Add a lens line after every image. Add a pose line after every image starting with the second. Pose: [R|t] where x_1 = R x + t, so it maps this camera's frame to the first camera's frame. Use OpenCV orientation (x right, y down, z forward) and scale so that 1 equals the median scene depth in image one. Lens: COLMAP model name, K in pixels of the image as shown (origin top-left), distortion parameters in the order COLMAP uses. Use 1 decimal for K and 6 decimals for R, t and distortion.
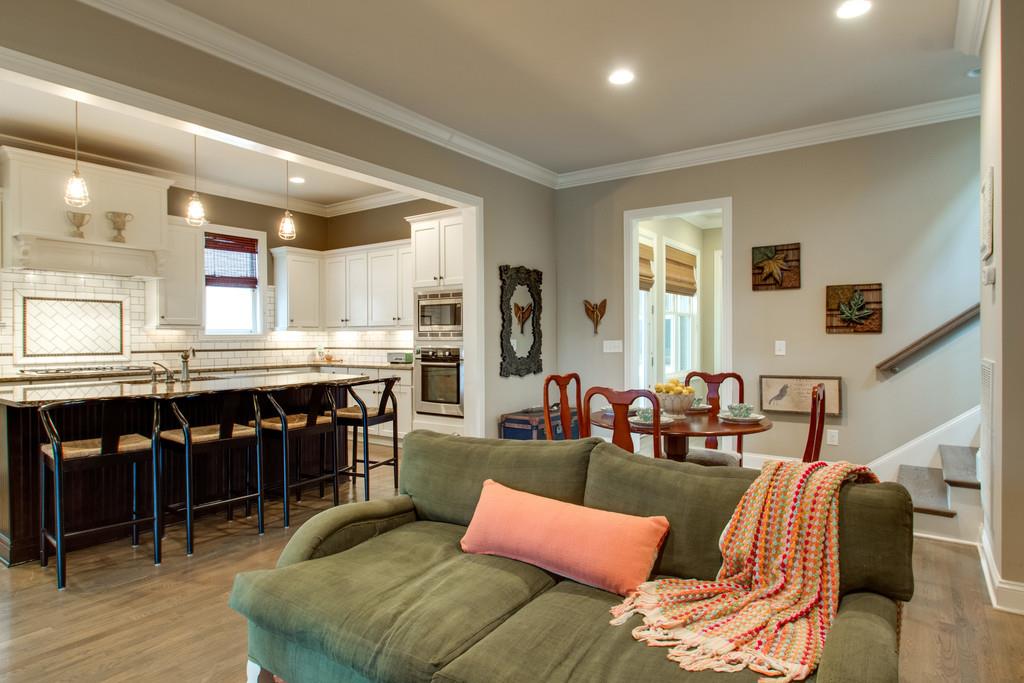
lens RADIAL K [[573.7, 0, 516.1], [0, 573.7, 343.3], [0, 0, 1]] dist [-0.011439, 0.004677]
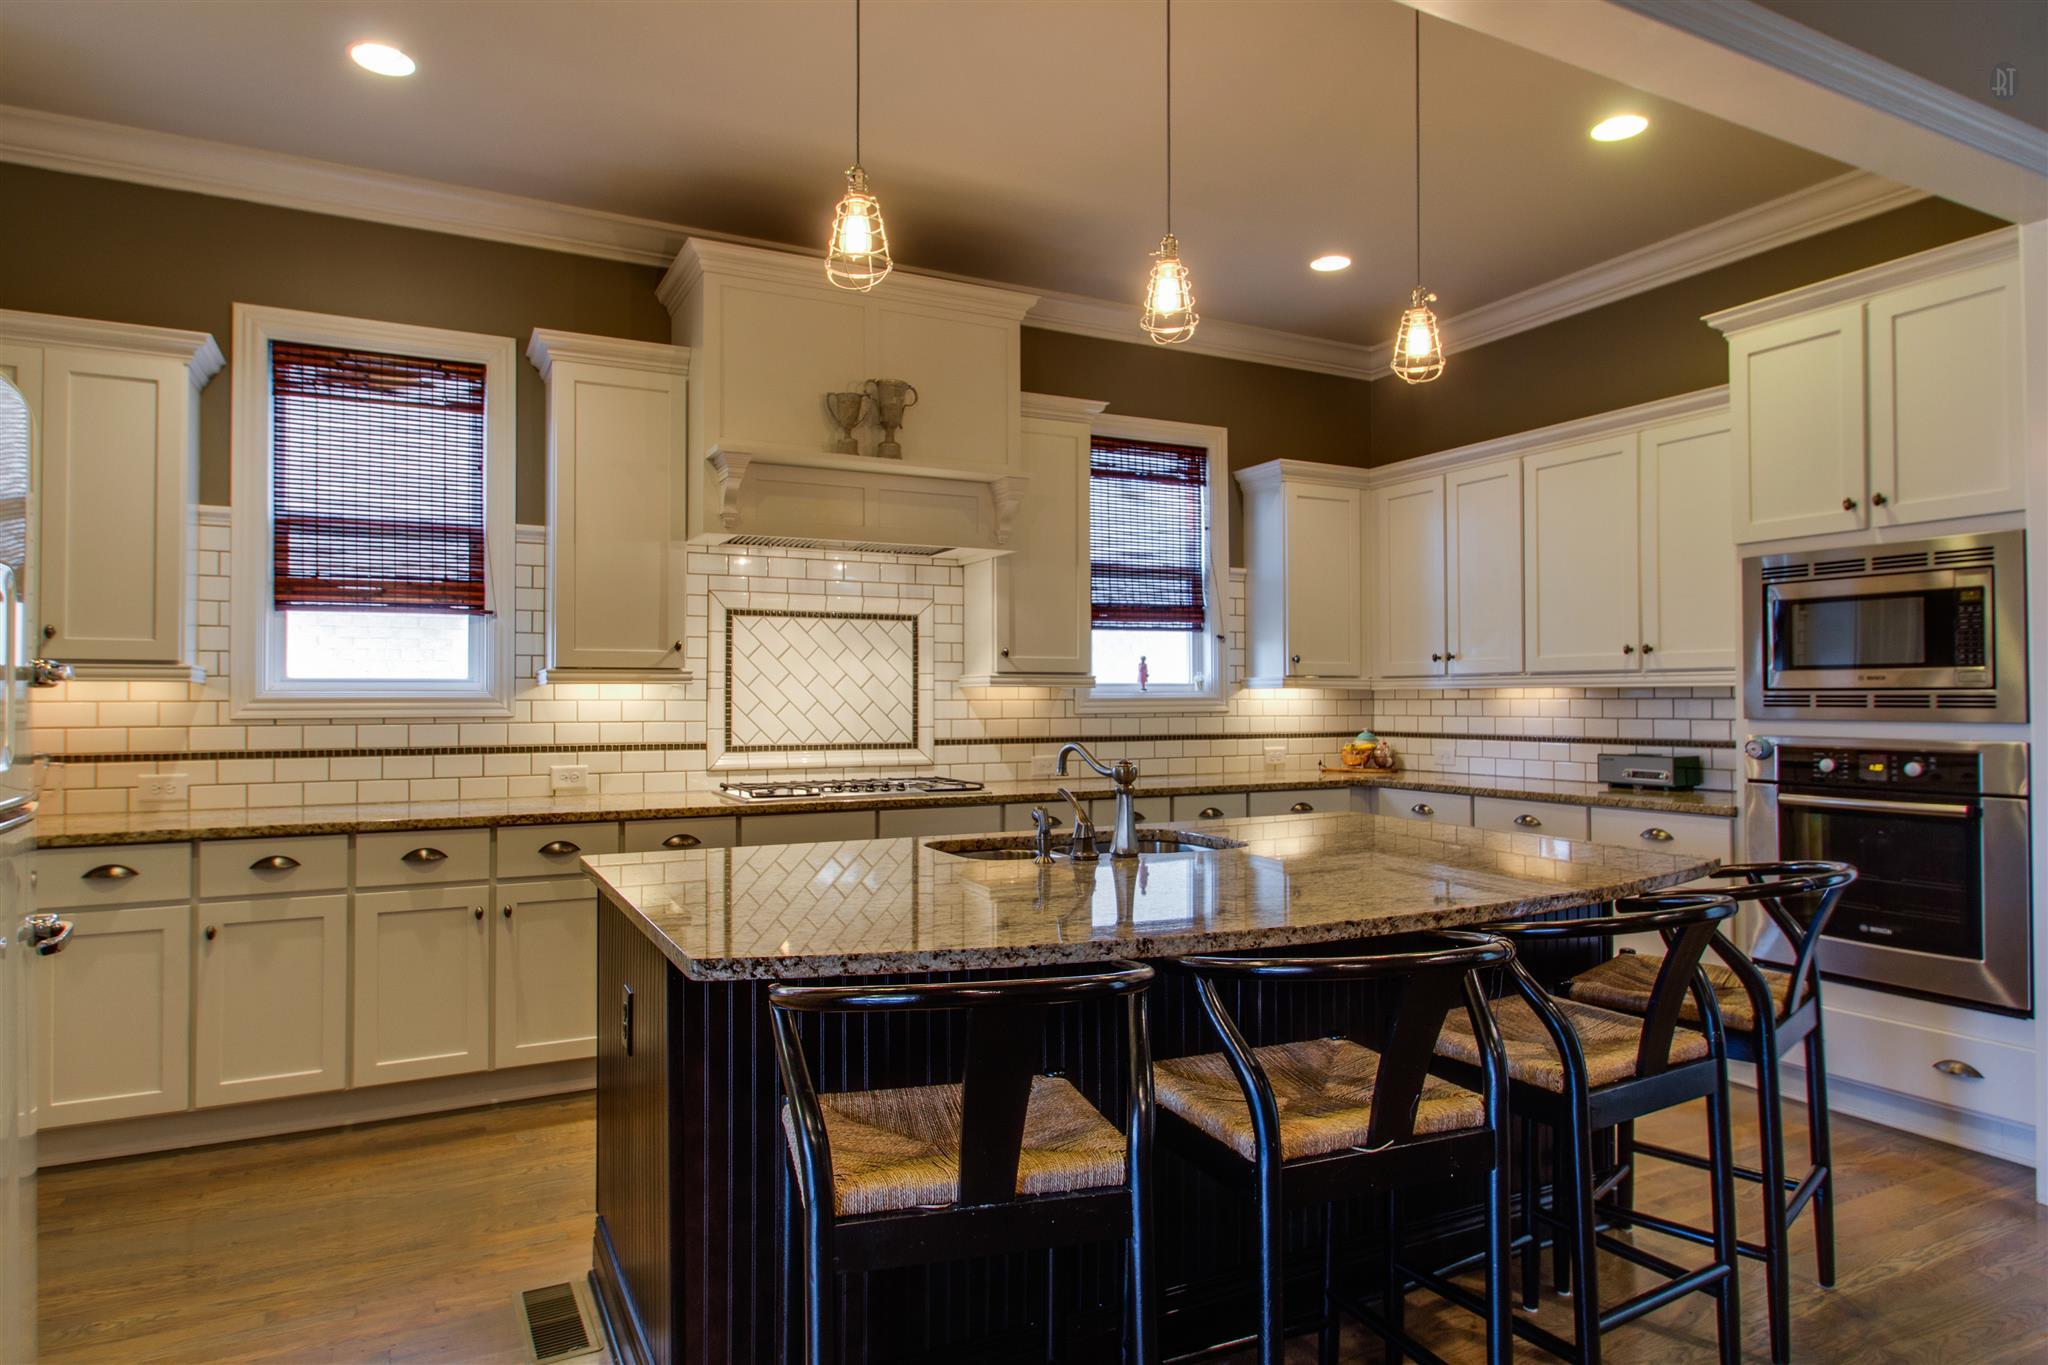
lens RADIAL K [[1147.4, 0, 984.9], [0, 1147.4, 715.5], [0, 0, 1]] dist [-0.011439, 0.004677]
pose [[0.882069, 0.009374, -0.471026, -0.267669], [-0.006890, 0.999952, 0.006997, -0.009305], [0.471069, -0.002927, 0.882092, 0.309642]]
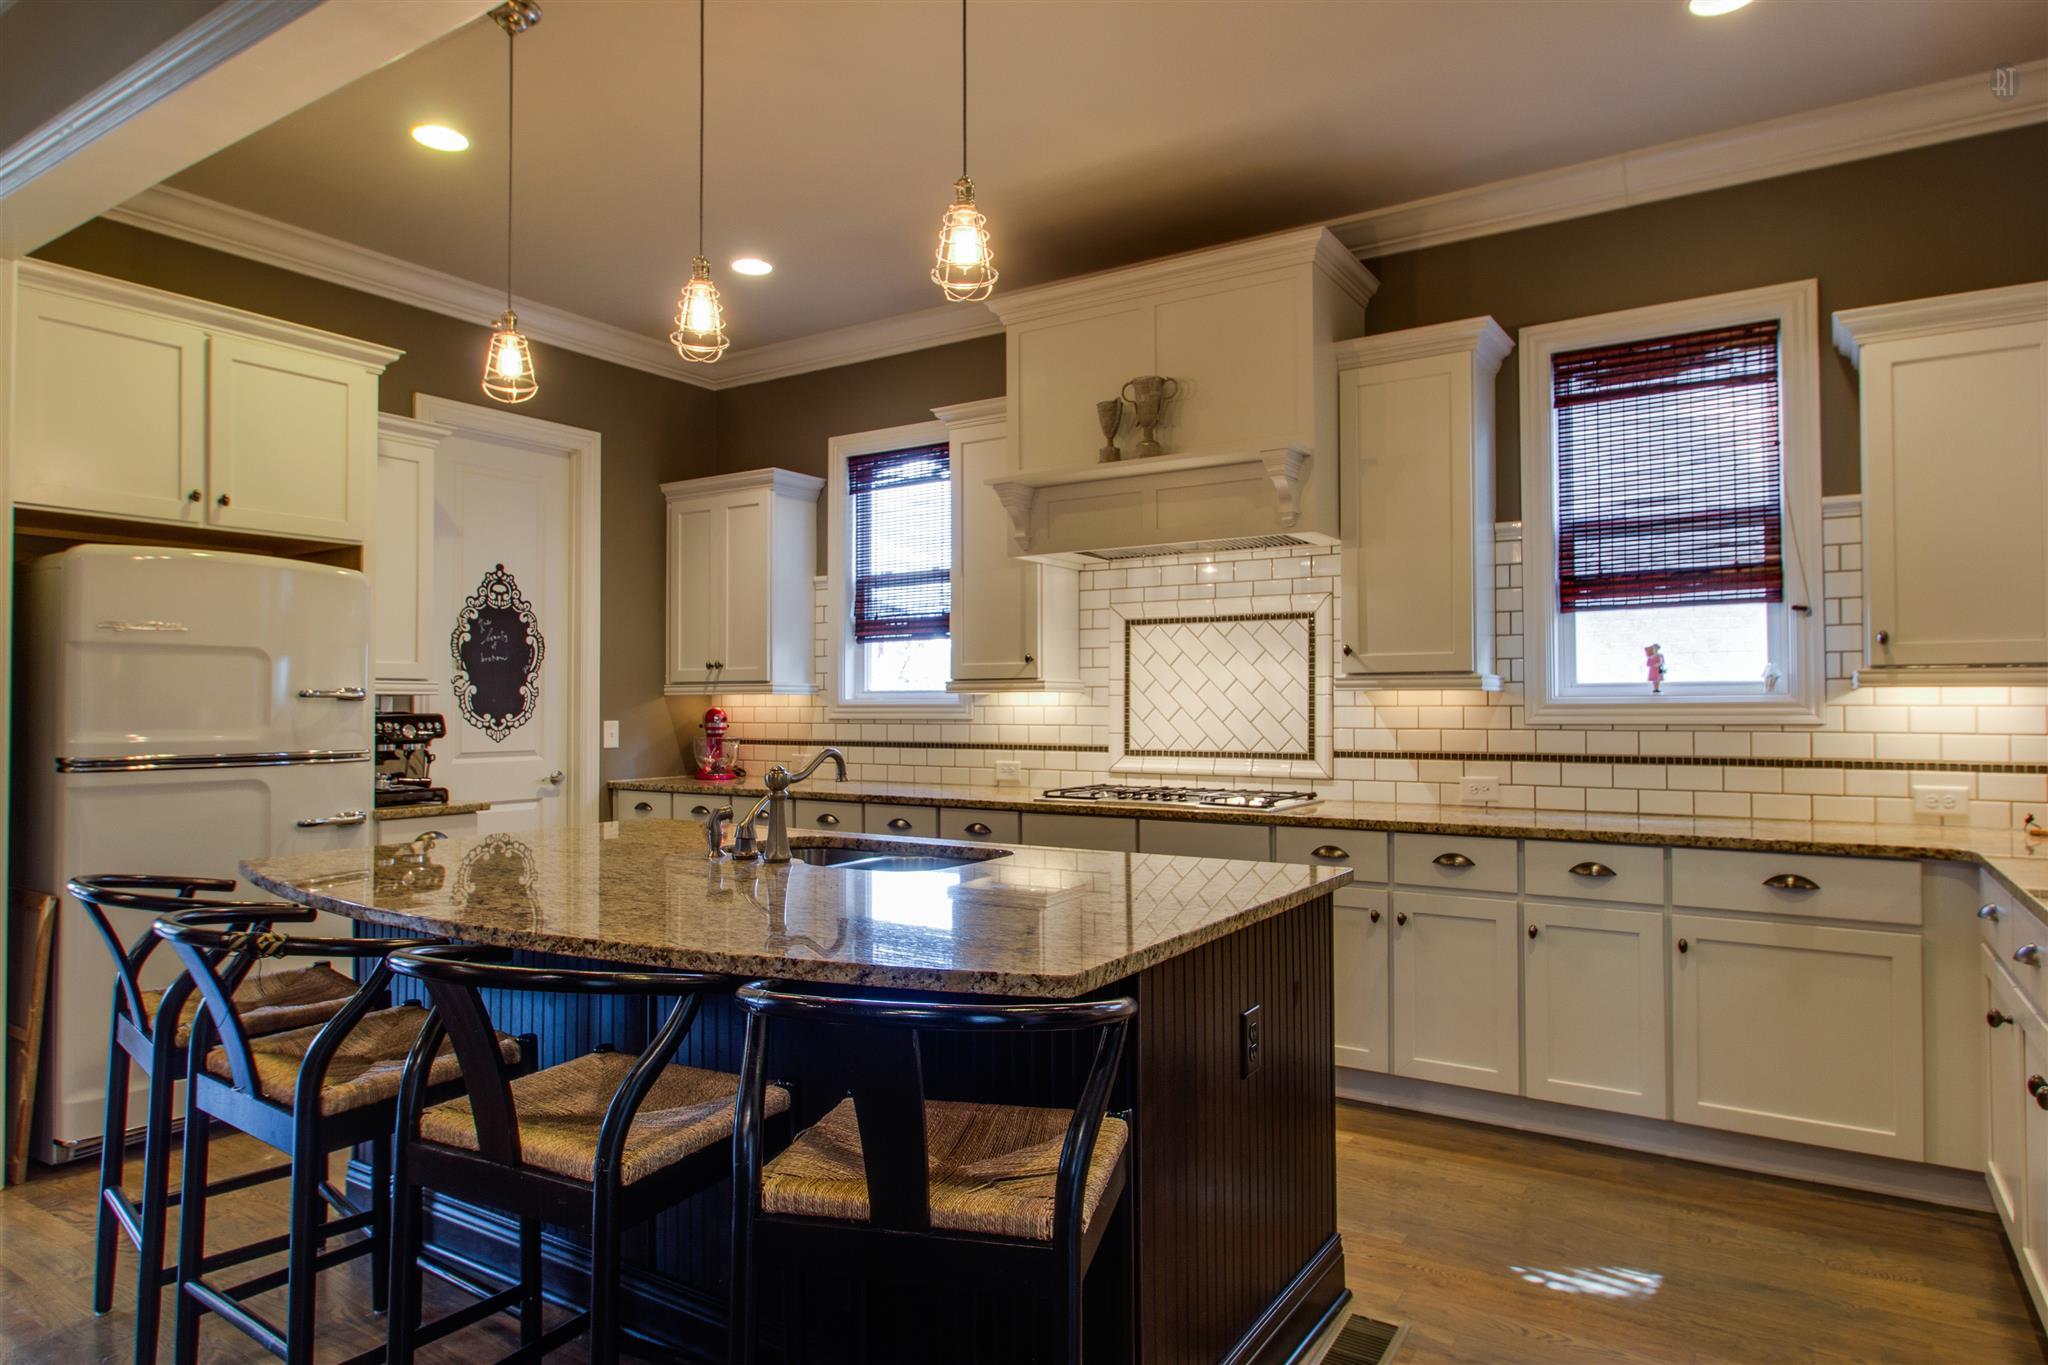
lens RADIAL K [[1217.0, 0, 1026.6], [0, 1217.0, 676.1], [0, 0, 1]] dist [0.028643, 0.000551]
pose [[0.063414, -0.020673, -0.997773, 0.072023], [-0.008784, 0.999735, -0.021272, -0.015302], [0.997949, 0.010114, 0.063216, 0.779714]]
